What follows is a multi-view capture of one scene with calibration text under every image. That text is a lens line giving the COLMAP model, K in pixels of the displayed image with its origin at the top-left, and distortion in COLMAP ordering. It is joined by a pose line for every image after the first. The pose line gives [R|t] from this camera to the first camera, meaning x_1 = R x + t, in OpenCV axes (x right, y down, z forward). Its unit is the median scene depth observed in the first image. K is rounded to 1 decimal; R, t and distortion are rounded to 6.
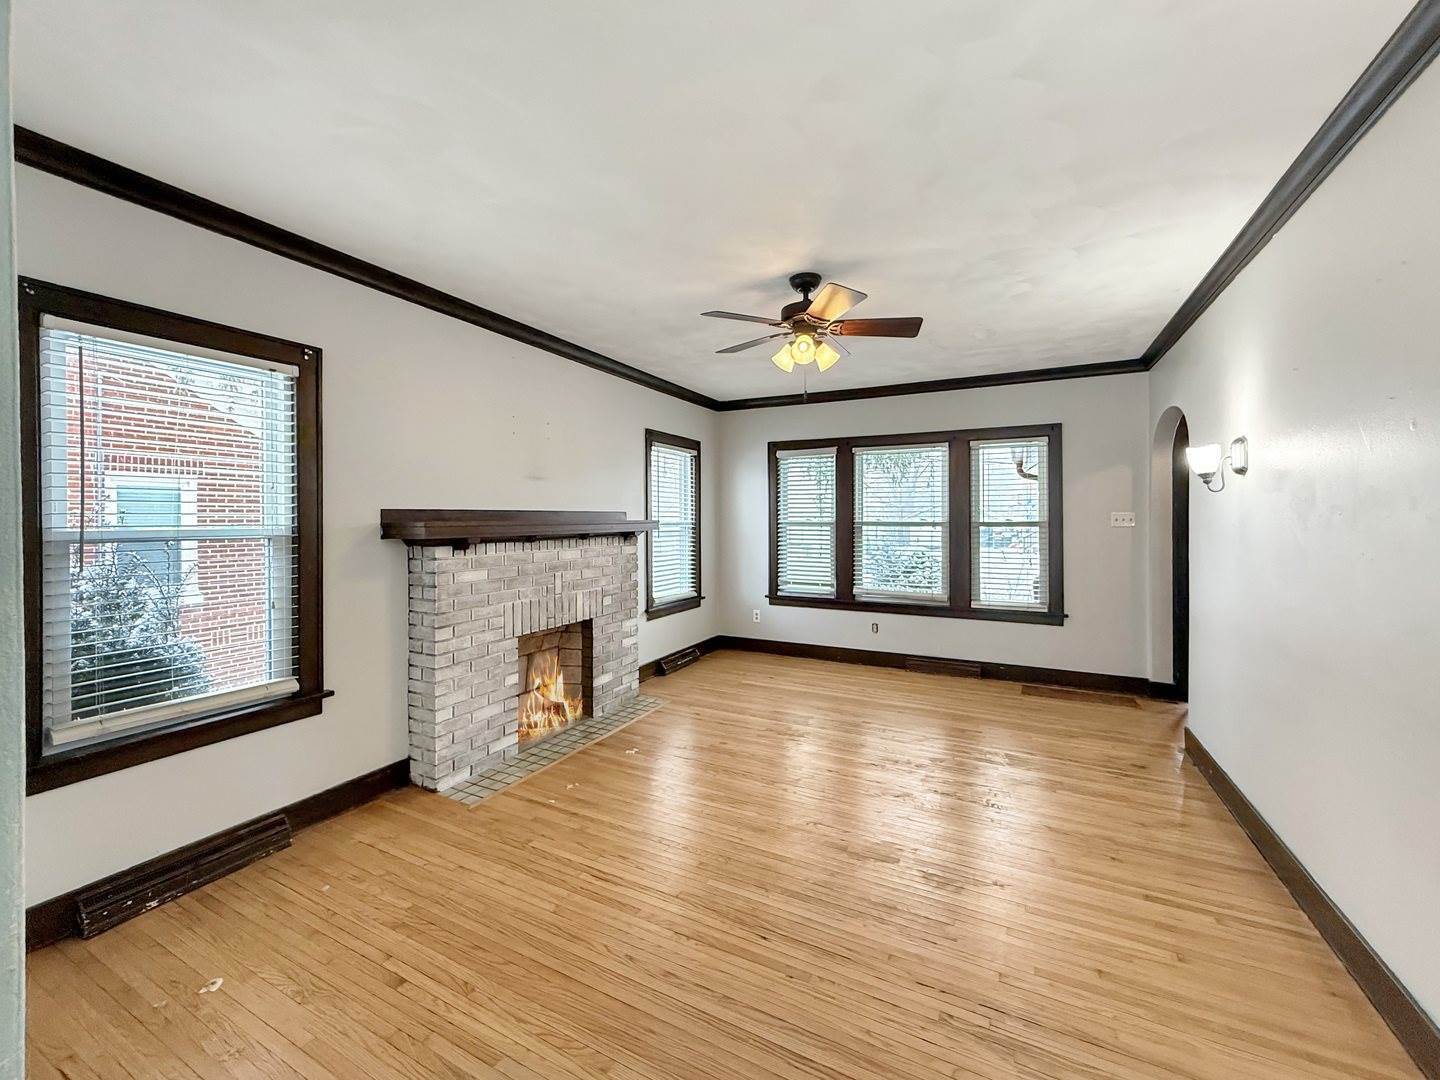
lens RADIAL K [[589.5, 0, 717.8], [0, 589.5, 513.0], [0, 0, 1]] dist [0.001952, -0.000399]
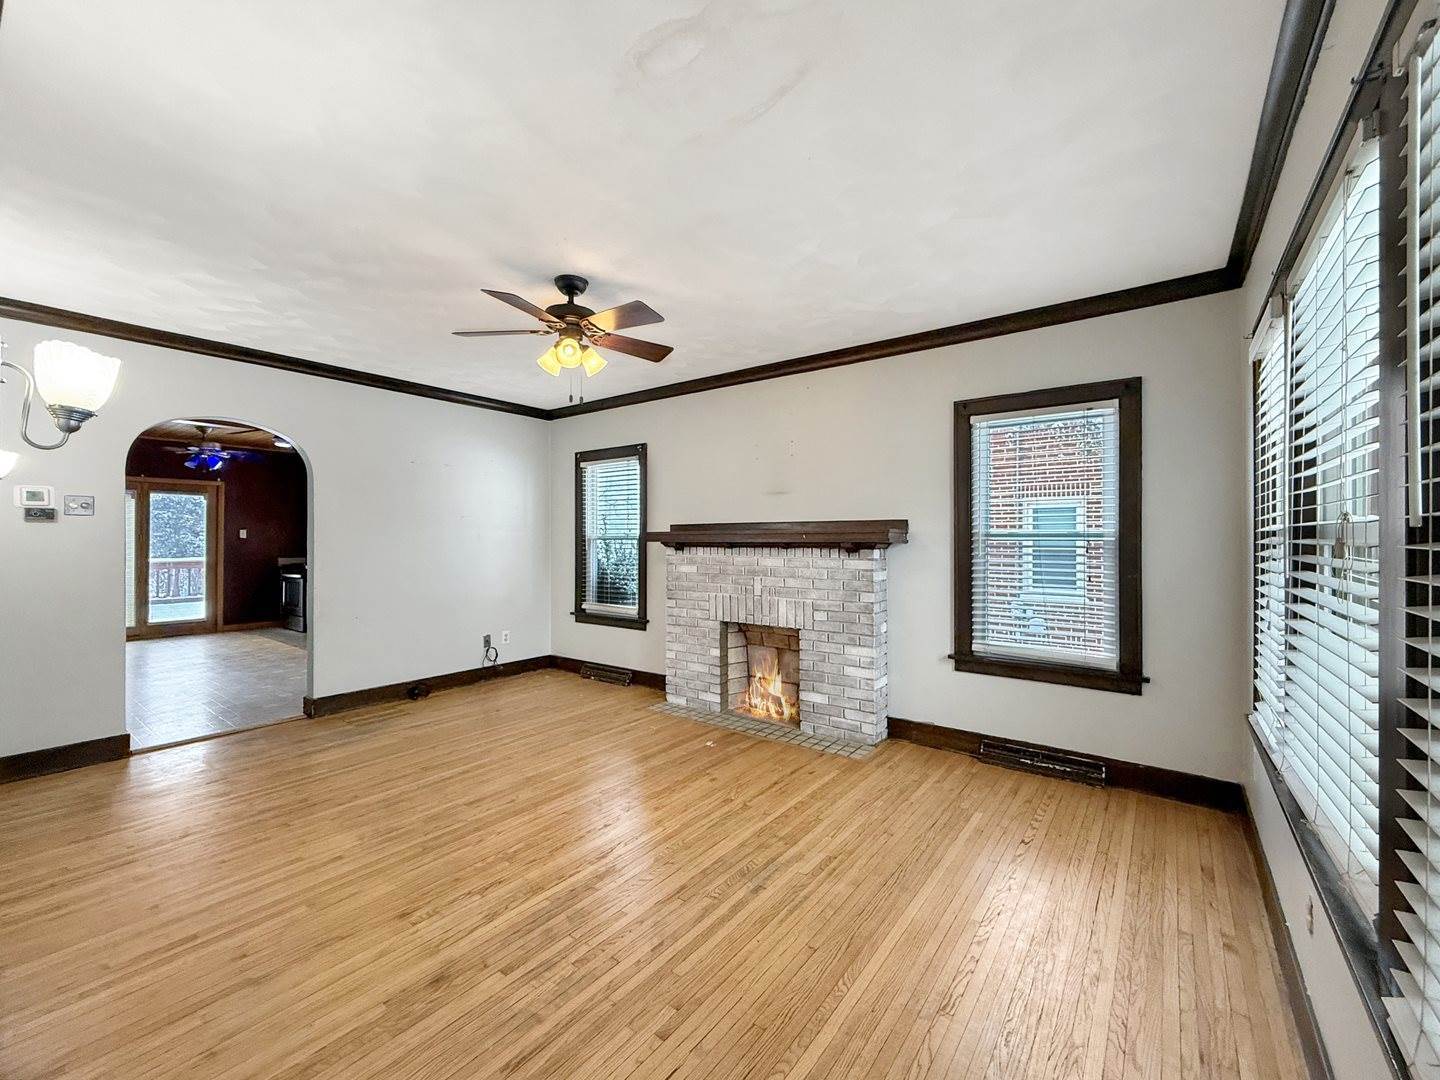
lens RADIAL K [[589.5, 0, 718.2], [0, 589.5, 531.7], [0, 0, 1]] dist [0.001952, -0.000399]
pose [[-0.181944, -0.007703, -0.983279, 0.800115], [0.010276, 0.999900, -0.009735, 0.023581], [0.983255, -0.011875, -0.181847, 1.063154]]
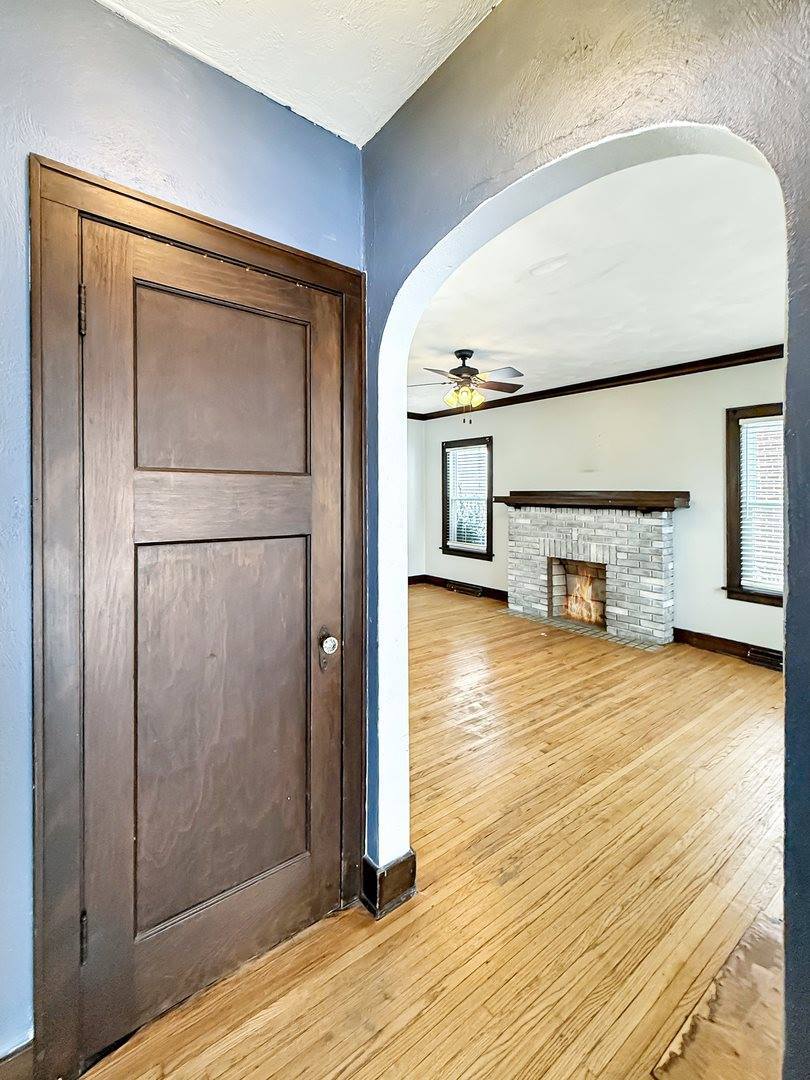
lens RADIAL K [[462.6, 0, 387.2], [0, 462.6, 483.9], [0, 0, 1]] dist [0.003654, 0.000612]
pose [[-0.448553, -0.019798, -0.893537, 1.080931], [0.000343, 0.999751, -0.022323, 0.005044], [0.893756, -0.010319, -0.448435, 1.046922]]
